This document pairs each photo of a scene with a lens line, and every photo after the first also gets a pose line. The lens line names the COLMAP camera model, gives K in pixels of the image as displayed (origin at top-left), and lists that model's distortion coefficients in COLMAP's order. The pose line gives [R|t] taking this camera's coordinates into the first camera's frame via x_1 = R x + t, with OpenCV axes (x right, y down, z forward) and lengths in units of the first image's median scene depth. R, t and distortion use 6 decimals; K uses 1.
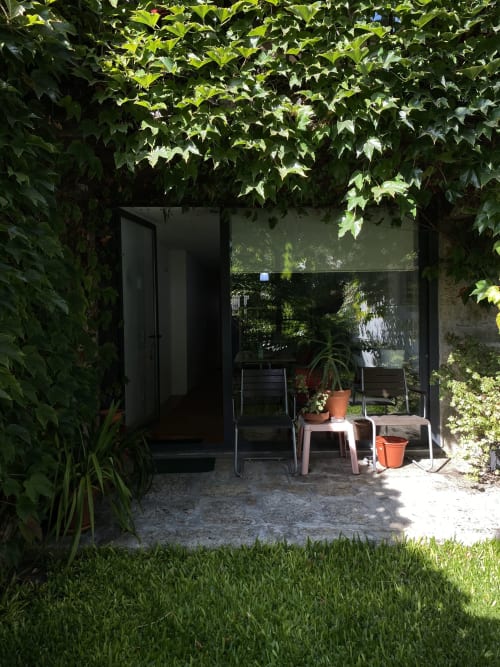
lens RADIAL K [[417.6, 0, 250.0], [0, 417.6, 333.5], [0, 0, 1]] dist [-0.000264, -0.000217]
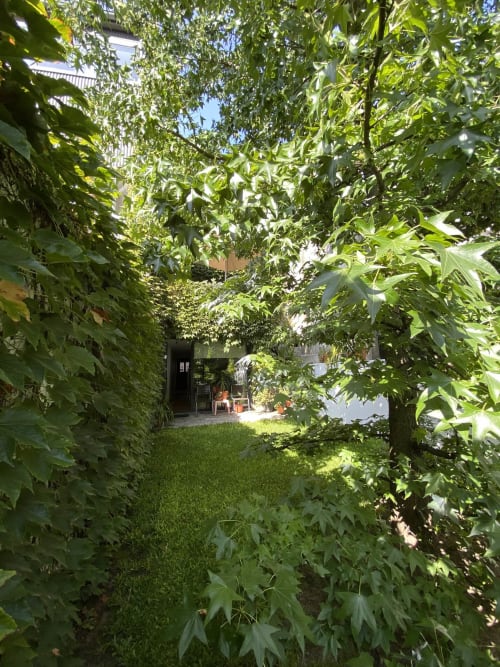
lens RADIAL K [[271.9, 0, 250.0], [0, 271.9, 333.5], [0, 0, 1]] dist [0.000402, 0.000004]
pose [[0.960807, 0.031466, 0.275427, -0.321117], [0.019582, 0.983352, -0.180653, 0.097503], [-0.276526, 0.178966, 0.944195, -1.825552]]
